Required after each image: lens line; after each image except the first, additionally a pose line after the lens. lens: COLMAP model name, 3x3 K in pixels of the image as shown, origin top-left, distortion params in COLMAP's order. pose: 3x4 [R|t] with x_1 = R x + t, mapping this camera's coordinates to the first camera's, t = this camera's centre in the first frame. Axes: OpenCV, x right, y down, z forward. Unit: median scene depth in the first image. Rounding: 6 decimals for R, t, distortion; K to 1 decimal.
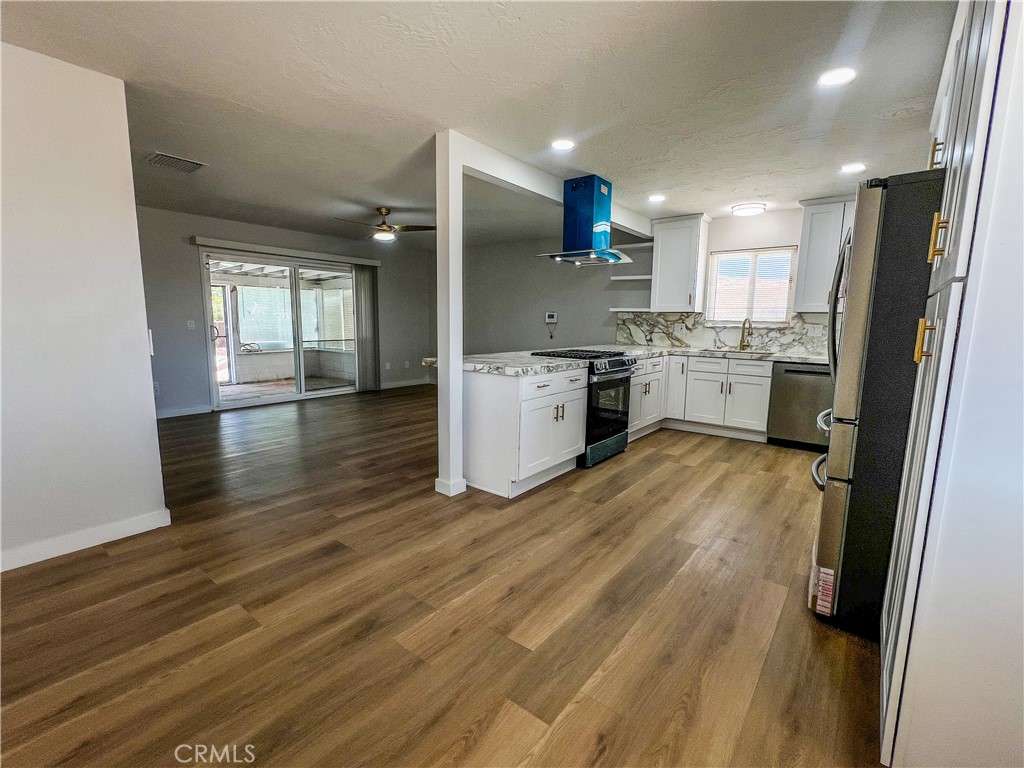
lens RADIAL K [[466.2, 0, 513.2], [0, 466.2, 385.9], [0, 0, 1]] dist [-0.003657, -0.000872]
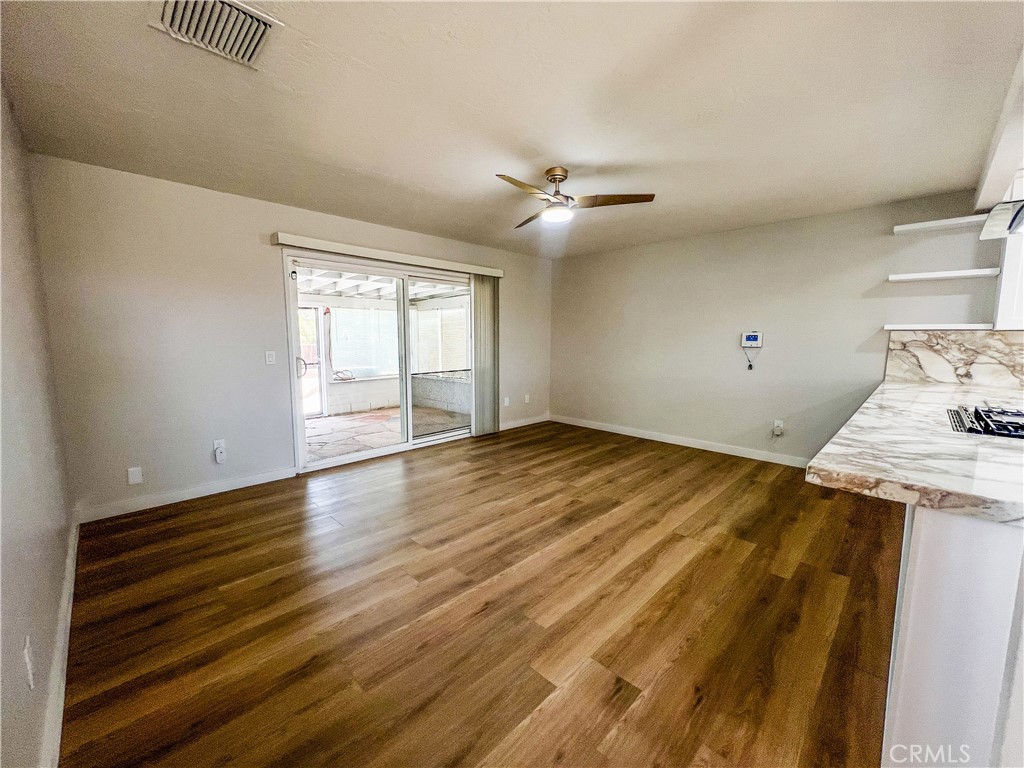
lens RADIAL K [[410.7, 0, 509.2], [0, 410.7, 385.0], [0, 0, 1]] dist [0.001322, -0.000703]
pose [[0.992913, 0.001243, -0.118840, -0.267520], [-0.004566, 0.999606, -0.027691, -0.076393], [0.118759, 0.028037, 0.992527, 0.441327]]
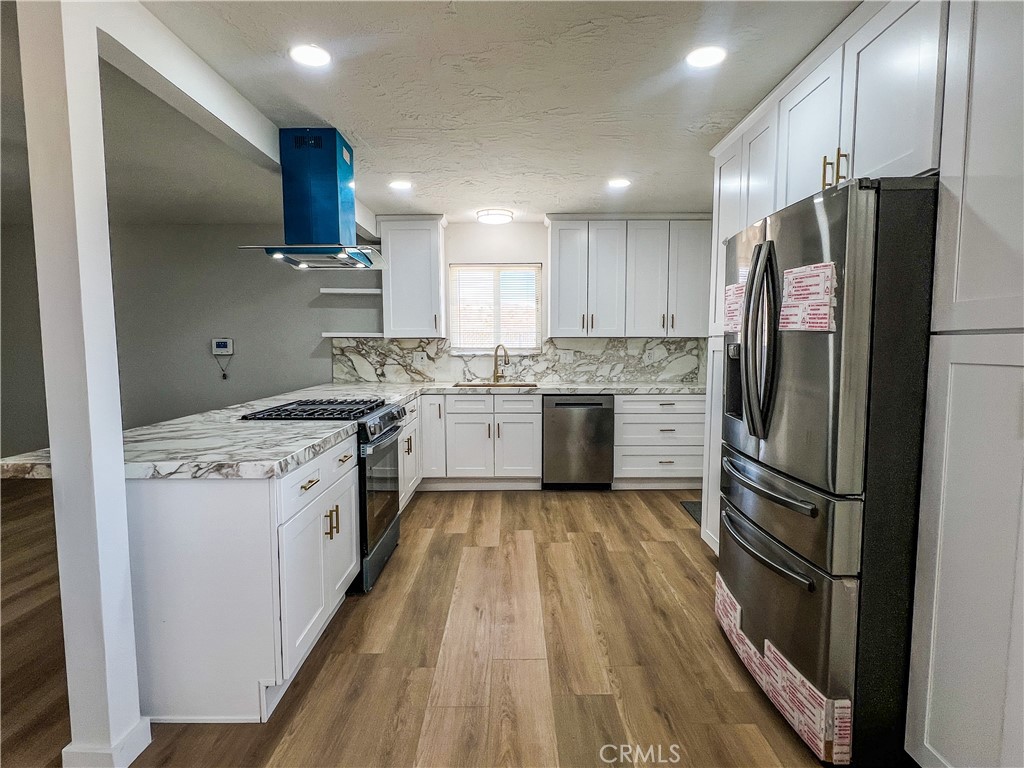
lens RADIAL K [[533.7, 0, 509.3], [0, 533.7, 385.3], [0, 0, 1]] dist [0.002463, -0.003805]
pose [[0.788839, -0.066919, 0.610946, -0.077827], [0.100489, 0.994721, -0.020793, -0.048348], [-0.606329, 0.077796, 0.791399, 0.223974]]
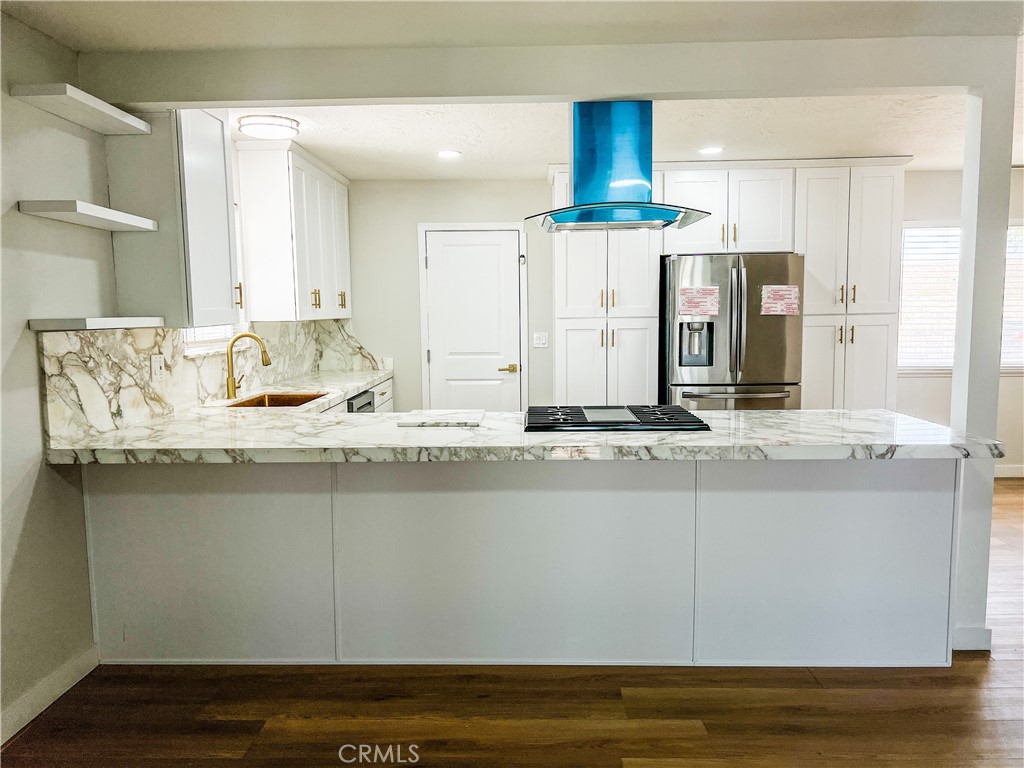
lens RADIAL K [[761.8, 0, 516.7], [0, 761.8, 387.7], [0, 0, 1]] dist [0.014519, -0.002252]
pose [[-0.599062, -0.091157, 0.795497, -0.337528], [0.116850, 0.972909, 0.199483, -0.213232], [-0.792130, 0.212456, -0.572182, 1.215282]]
